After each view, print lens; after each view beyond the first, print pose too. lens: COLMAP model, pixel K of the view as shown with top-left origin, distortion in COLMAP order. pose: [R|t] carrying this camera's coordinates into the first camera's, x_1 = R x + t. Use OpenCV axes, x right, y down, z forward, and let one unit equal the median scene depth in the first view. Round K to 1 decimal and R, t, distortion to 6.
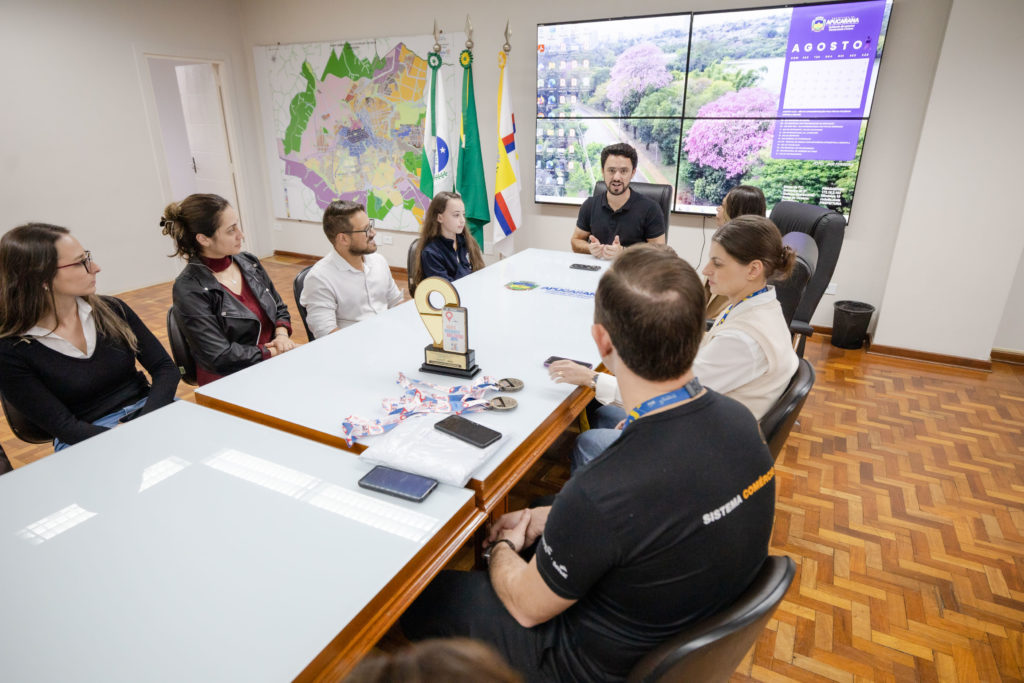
lens RADIAL K [[601.6, 0, 508.3], [0, 601.6, 337.7], [0, 0, 1]] dist [-0.024532, 0.033726]
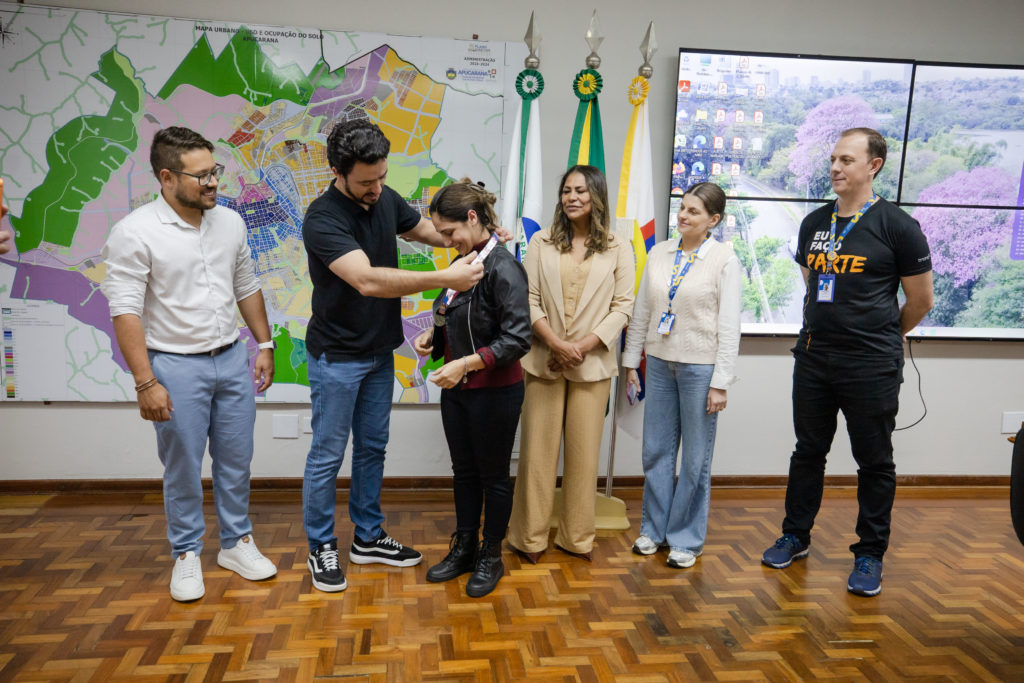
lens RADIAL K [[798.8, 0, 506.5], [0, 798.8, 341.9], [0, 0, 1]] dist [0.001524, 0.066651]
pose [[0.815299, -0.055667, 0.576358, -0.601300], [0.167074, 0.975650, -0.142106, -0.150967], [-0.554413, 0.212154, 0.804747, 0.524140]]
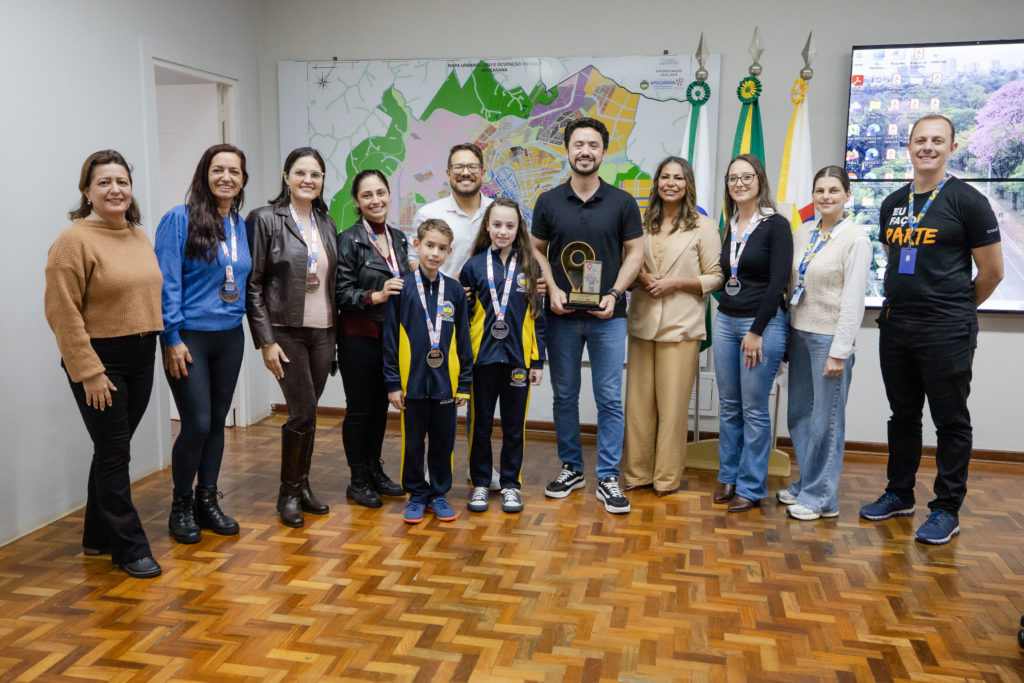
lens RADIAL K [[882.0, 0, 510.7], [0, 882.0, 336.1], [0, 0, 1]] dist [0.000018, 0.054657]
pose [[0.960729, -0.028727, 0.275996, -0.623864], [0.084179, 0.977928, -0.191235, -0.050502], [-0.264411, 0.206958, 0.941942, 0.243381]]
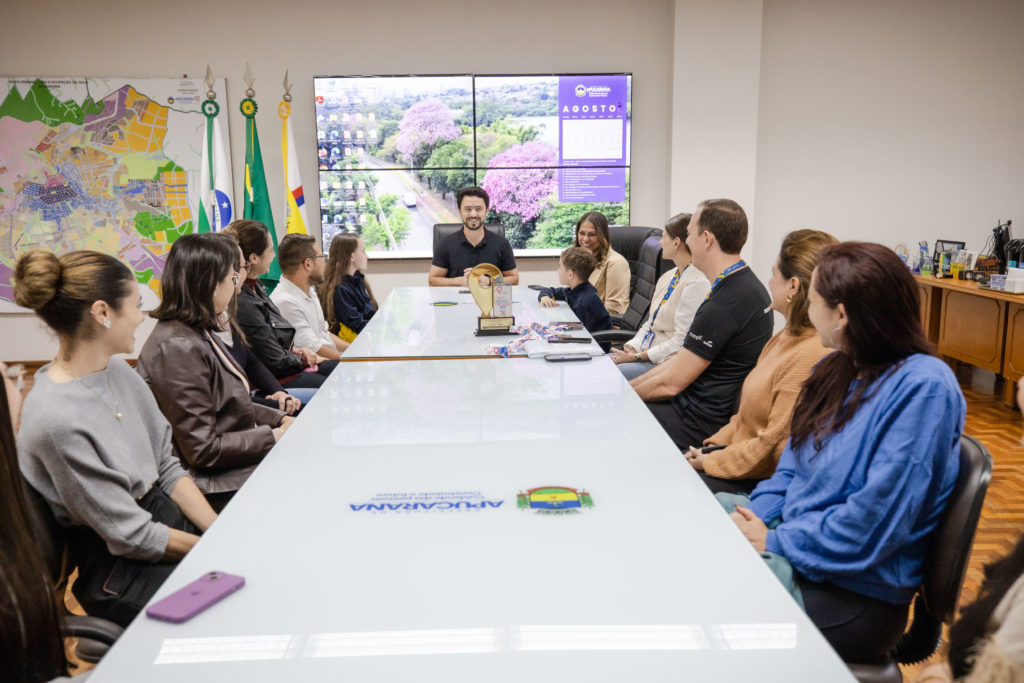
lens RADIAL K [[904.2, 0, 509.1], [0, 904.2, 340.3], [0, 0, 1]] dist [0.015925, 0.082897]
pose [[0.867420, -0.096681, 0.488093, -0.442383], [0.183609, 0.973906, -0.133394, 0.141396], [-0.462460, 0.205327, 0.862538, -0.314251]]
